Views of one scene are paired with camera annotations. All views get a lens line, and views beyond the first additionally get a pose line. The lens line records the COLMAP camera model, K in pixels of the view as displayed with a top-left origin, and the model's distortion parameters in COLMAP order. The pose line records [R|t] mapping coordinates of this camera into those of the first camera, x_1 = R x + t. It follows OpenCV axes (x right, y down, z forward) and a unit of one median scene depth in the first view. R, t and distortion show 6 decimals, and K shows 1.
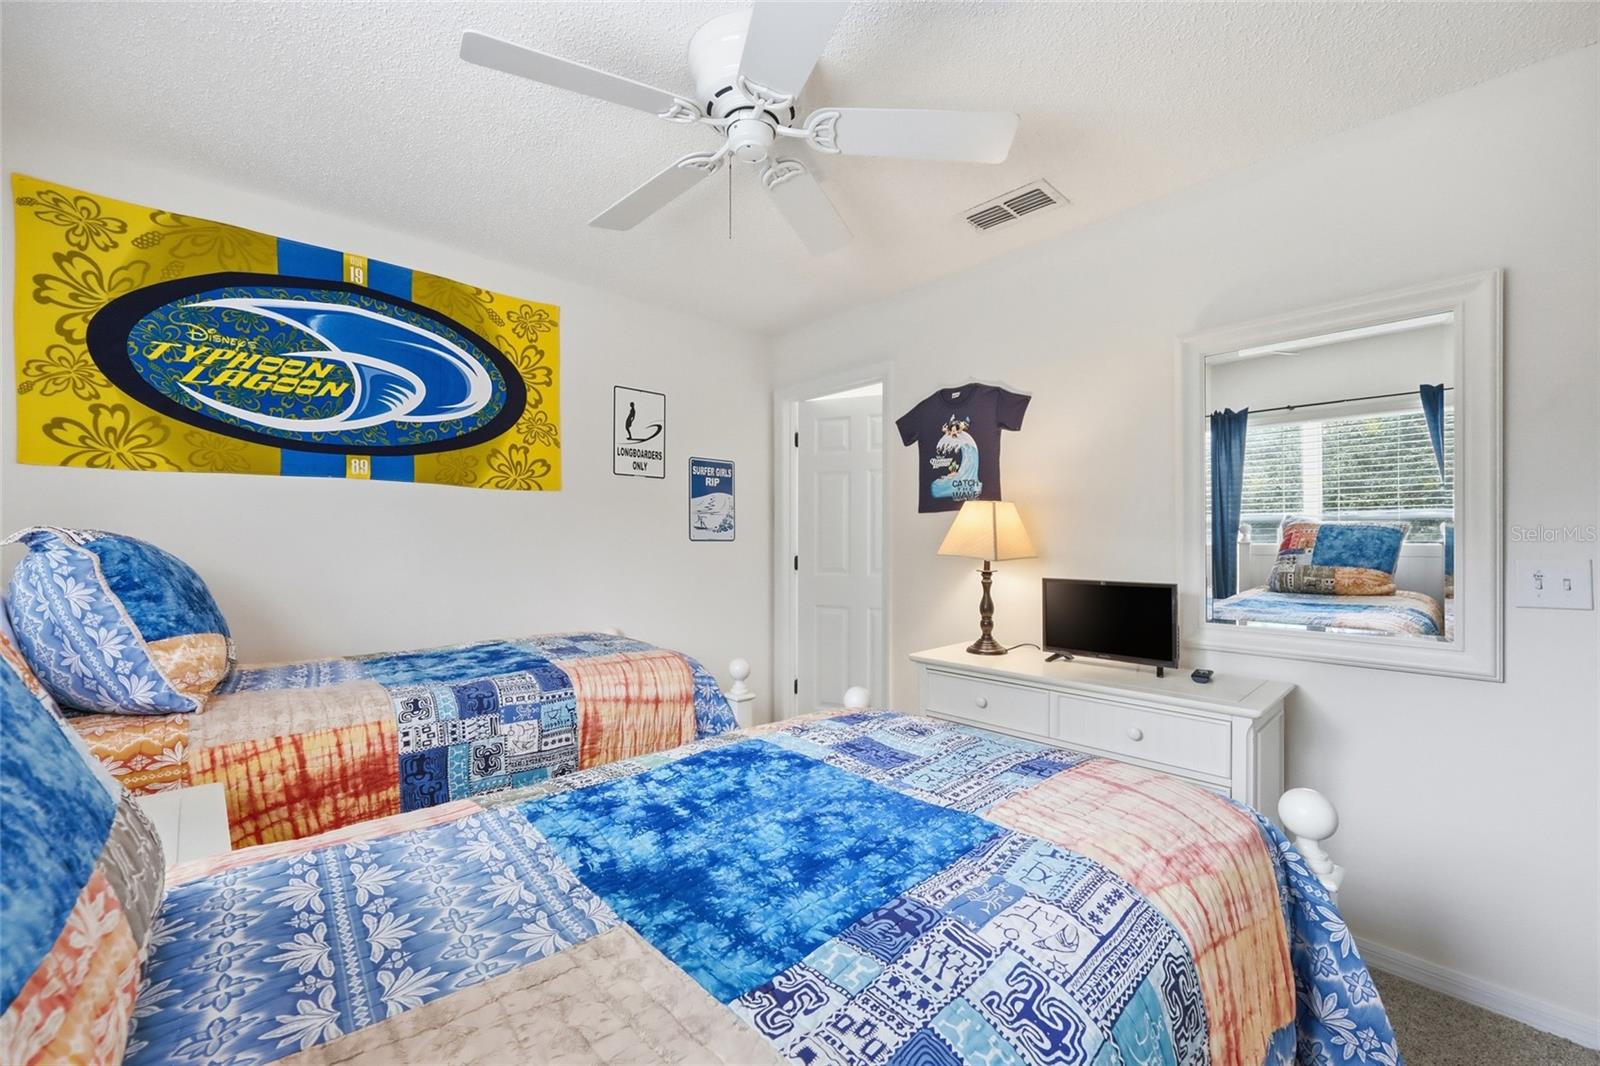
lens RADIAL K [[643.1, 0, 791.7], [0, 643.1, 529.7], [0, 0, 1]] dist [-0.007864, -0.000071]
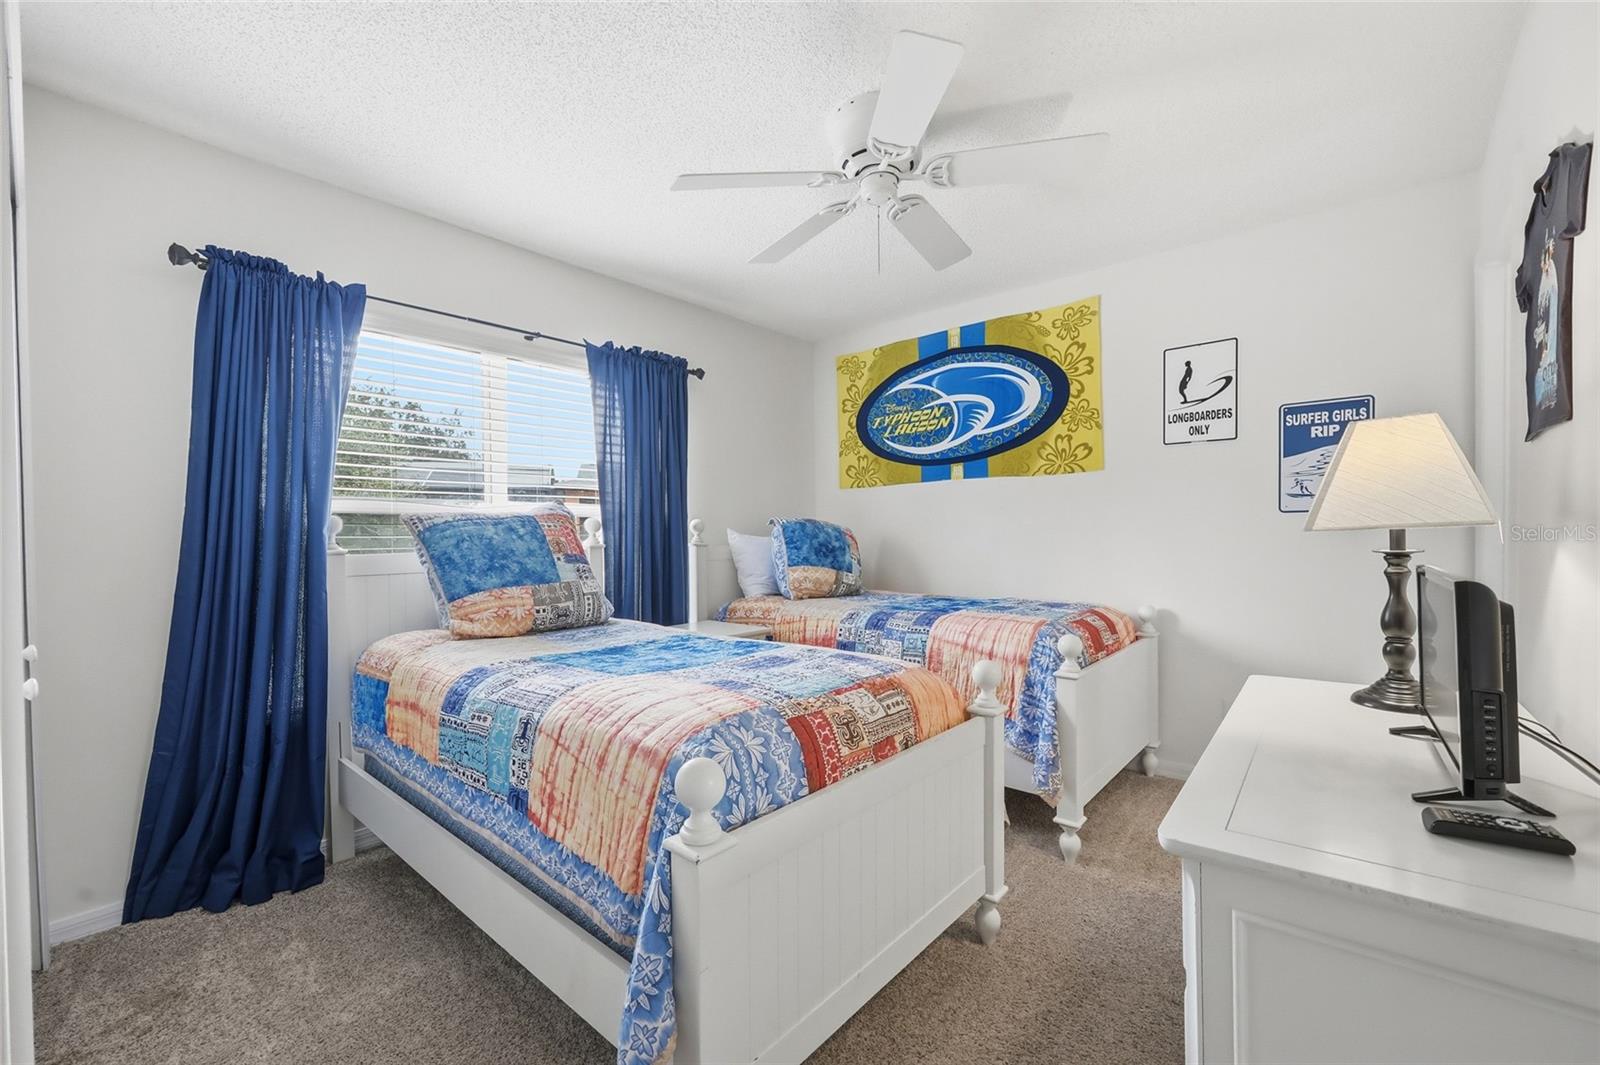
lens RADIAL K [[643.1, 0, 791.7], [0, 643.1, 529.2], [0, 0, 1]] dist [-0.007864, -0.000071]
pose [[0.117636, -0.009576, -0.993011, 0.723974], [0.030006, 0.999531, -0.006085, 0.032246], [0.992603, -0.029080, 0.117869, 0.426152]]
